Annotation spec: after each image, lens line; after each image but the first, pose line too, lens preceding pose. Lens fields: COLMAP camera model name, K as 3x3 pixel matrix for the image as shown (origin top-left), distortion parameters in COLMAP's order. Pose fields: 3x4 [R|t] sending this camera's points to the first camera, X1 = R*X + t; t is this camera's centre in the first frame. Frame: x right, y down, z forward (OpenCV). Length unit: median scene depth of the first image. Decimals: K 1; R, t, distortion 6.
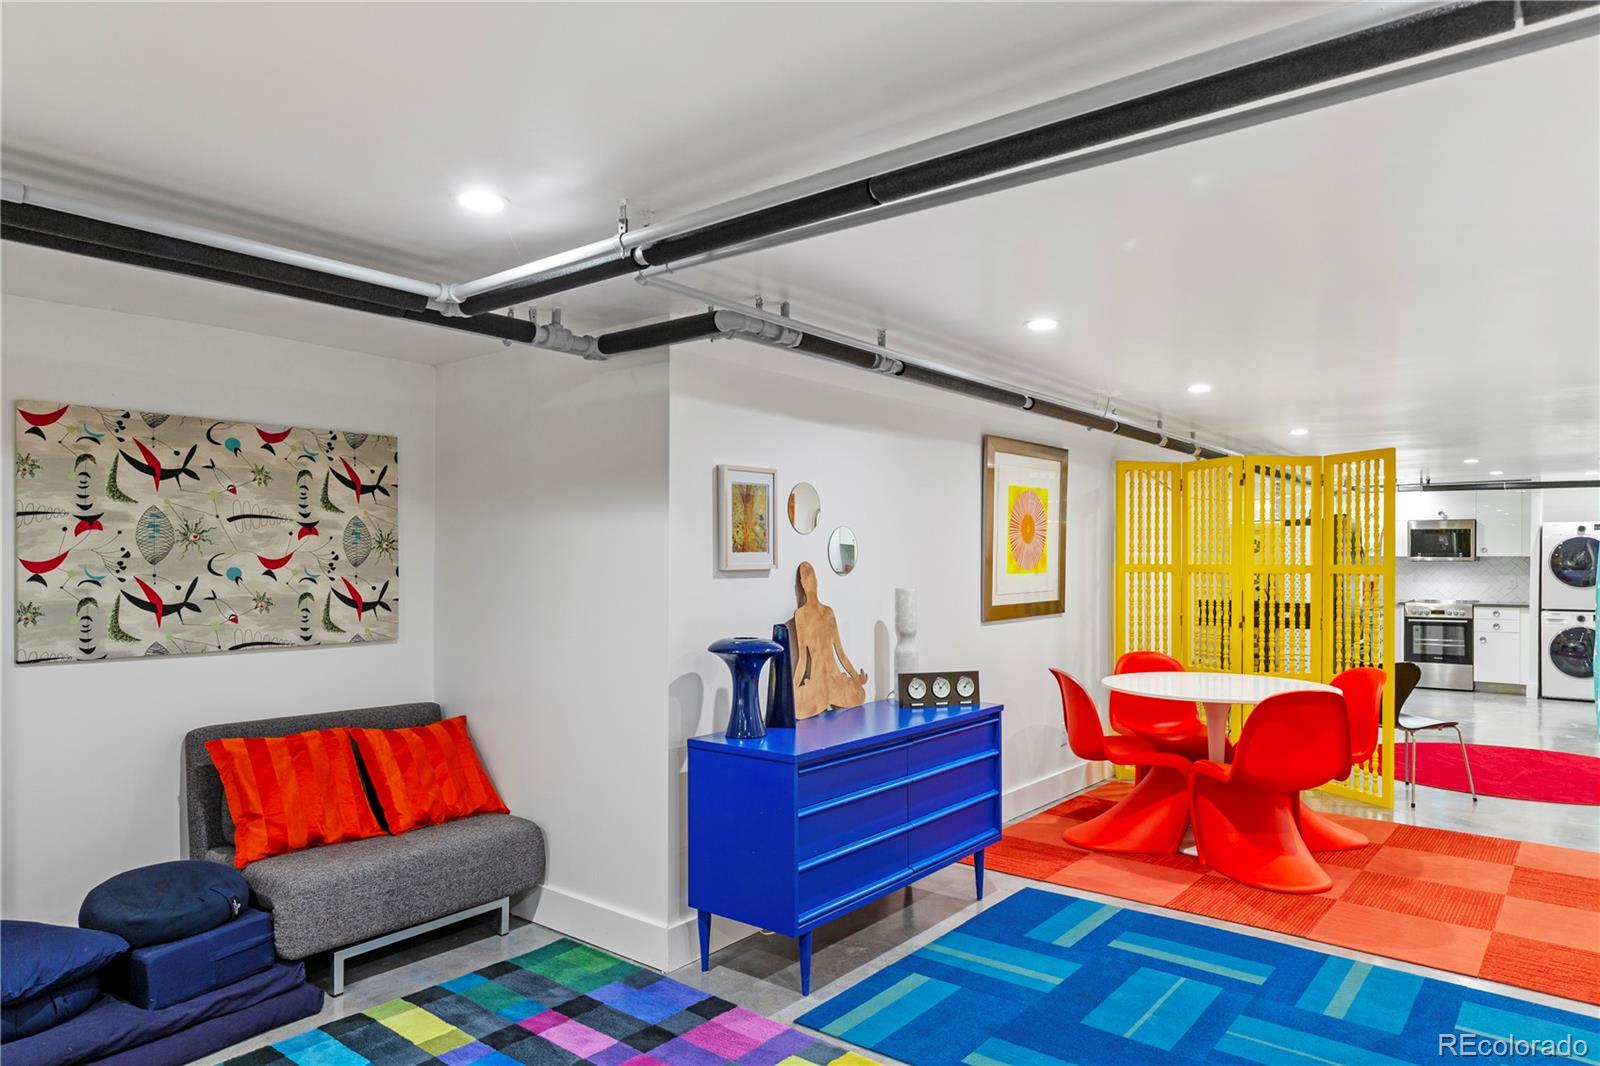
lens RADIAL K [[997.0, 0, 806.9], [0, 997.0, 556.3], [0, 0, 1]] dist [0.003766, 0.003006]
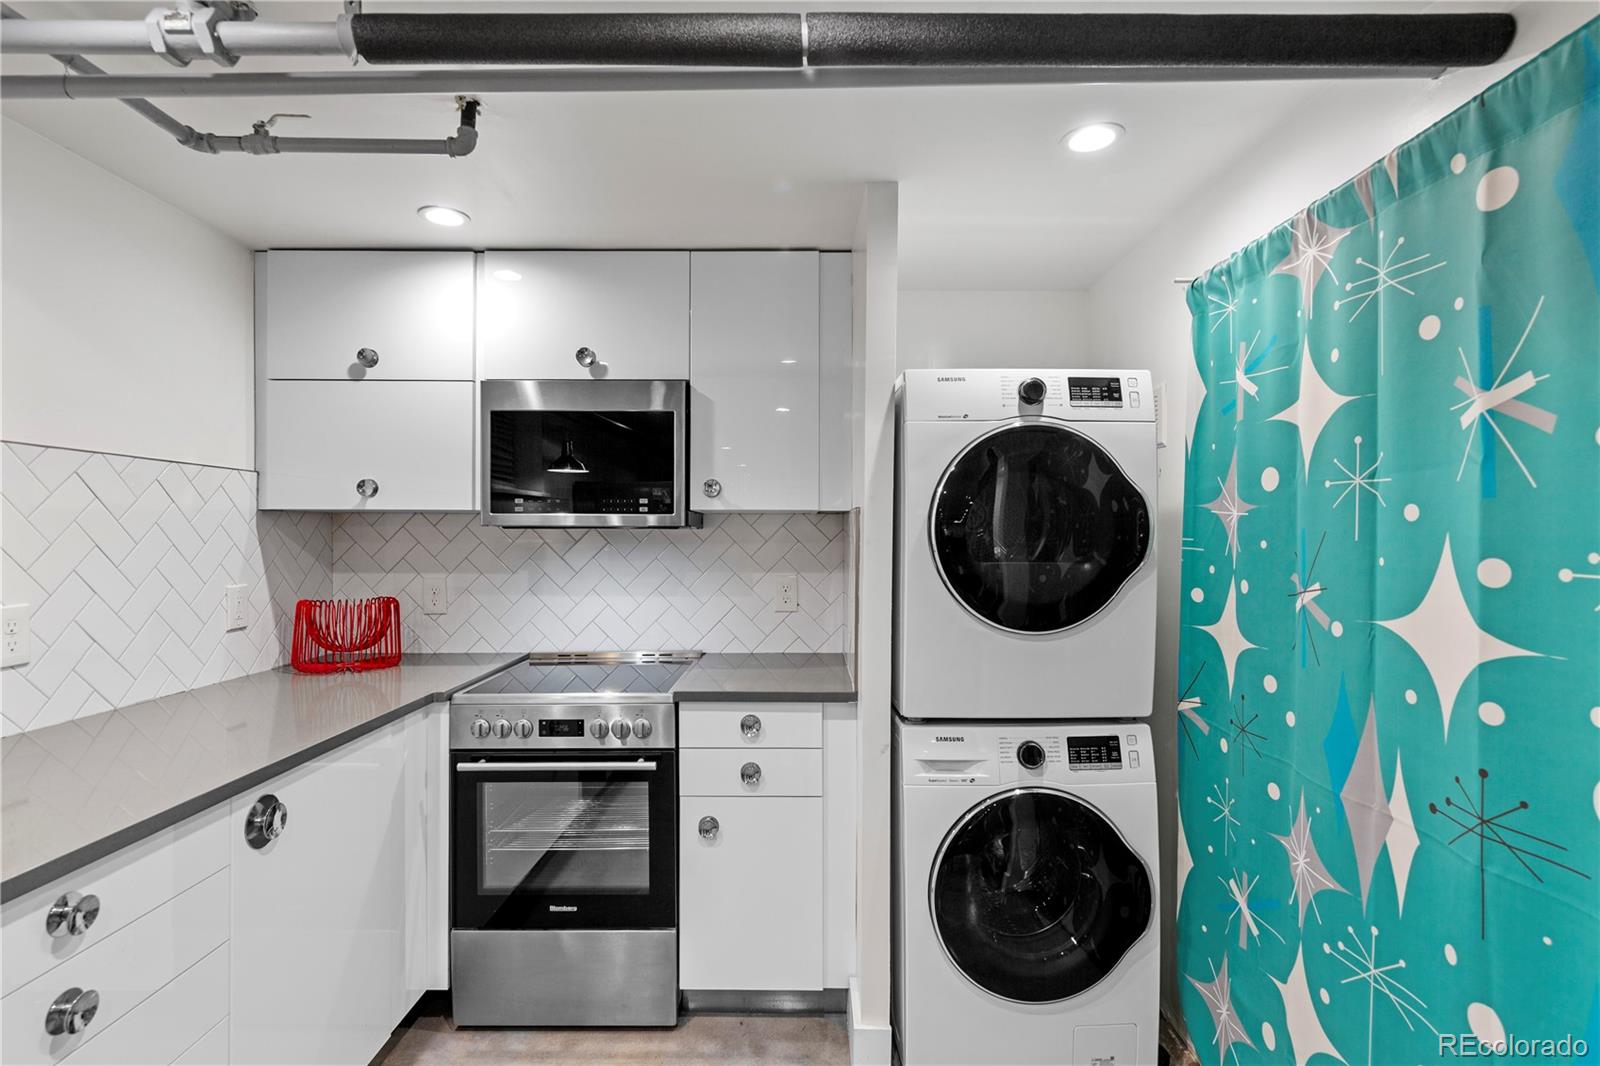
lens RADIAL K [[782.2, 0, 799.8], [0, 782.2, 535.7], [0, 0, 1]] dist [0.000629, 0.000019]
pose [[0.776592, -0.004896, 0.629985, 0.562421], [0.001946, 0.999984, 0.005373, 0.006067], [-0.630001, -0.002947, 0.776589, 0.820365]]
